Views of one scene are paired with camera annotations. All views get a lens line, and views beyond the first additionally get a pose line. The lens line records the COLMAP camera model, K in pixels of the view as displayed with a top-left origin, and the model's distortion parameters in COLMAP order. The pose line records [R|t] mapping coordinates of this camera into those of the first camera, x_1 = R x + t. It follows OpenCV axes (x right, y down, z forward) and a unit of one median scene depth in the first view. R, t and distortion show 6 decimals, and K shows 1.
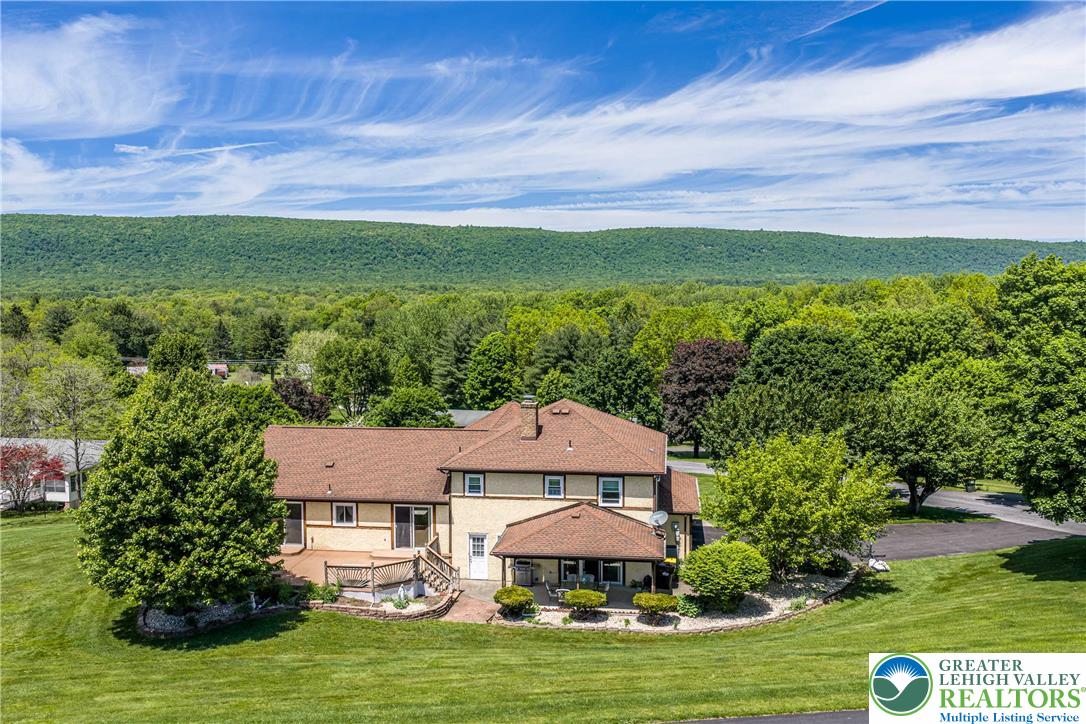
lens RADIAL K [[901.8, 0, 548.5], [0, 901.8, 364.2], [0, 0, 1]] dist [0.024045, -0.038368]
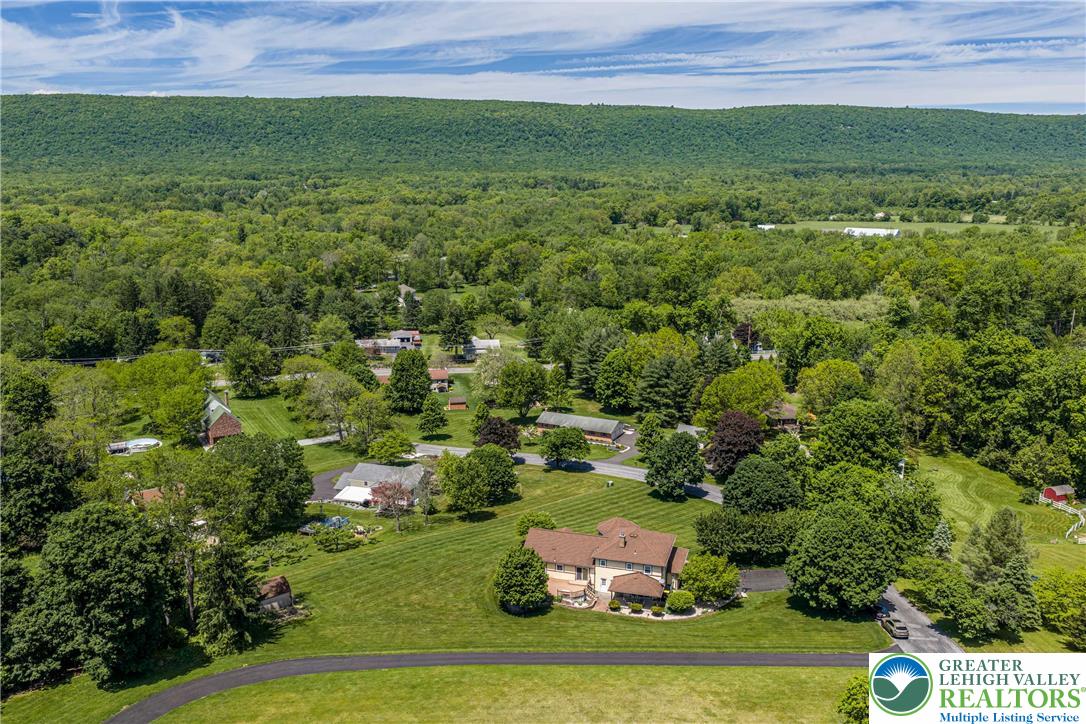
lens RADIAL K [[901.8, 0, 548.5], [0, 901.8, 364.2], [0, 0, 1]] dist [0.024045, -0.038368]
pose [[0.990009, 0.037366, -0.135963, 0.131585], [-0.017401, 0.989254, 0.145167, -1.024612], [0.139927, -0.141350, 0.980021, -2.021702]]
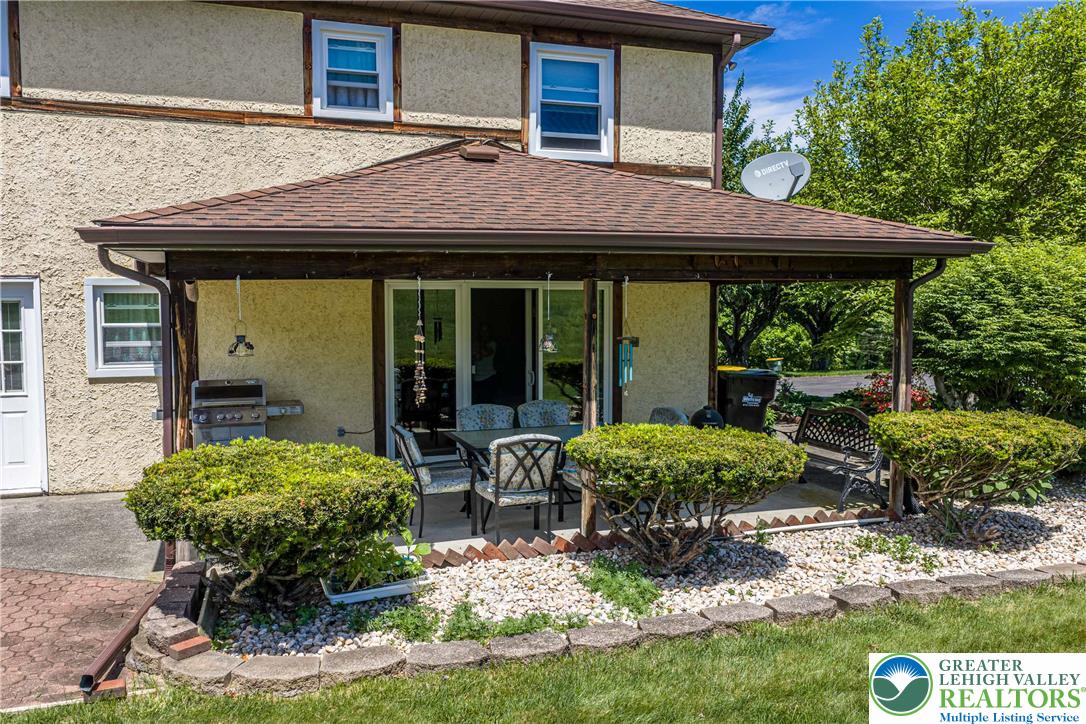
lens RADIAL K [[901.8, 0, 548.5], [0, 901.8, 364.2], [0, 0, 1]] dist [0.024045, -0.038368]
pose [[0.888456, -0.030877, 0.457923, -0.063195], [0.032365, 0.999466, 0.004598, 0.226284], [-0.457820, 0.010736, 0.888980, 0.804339]]
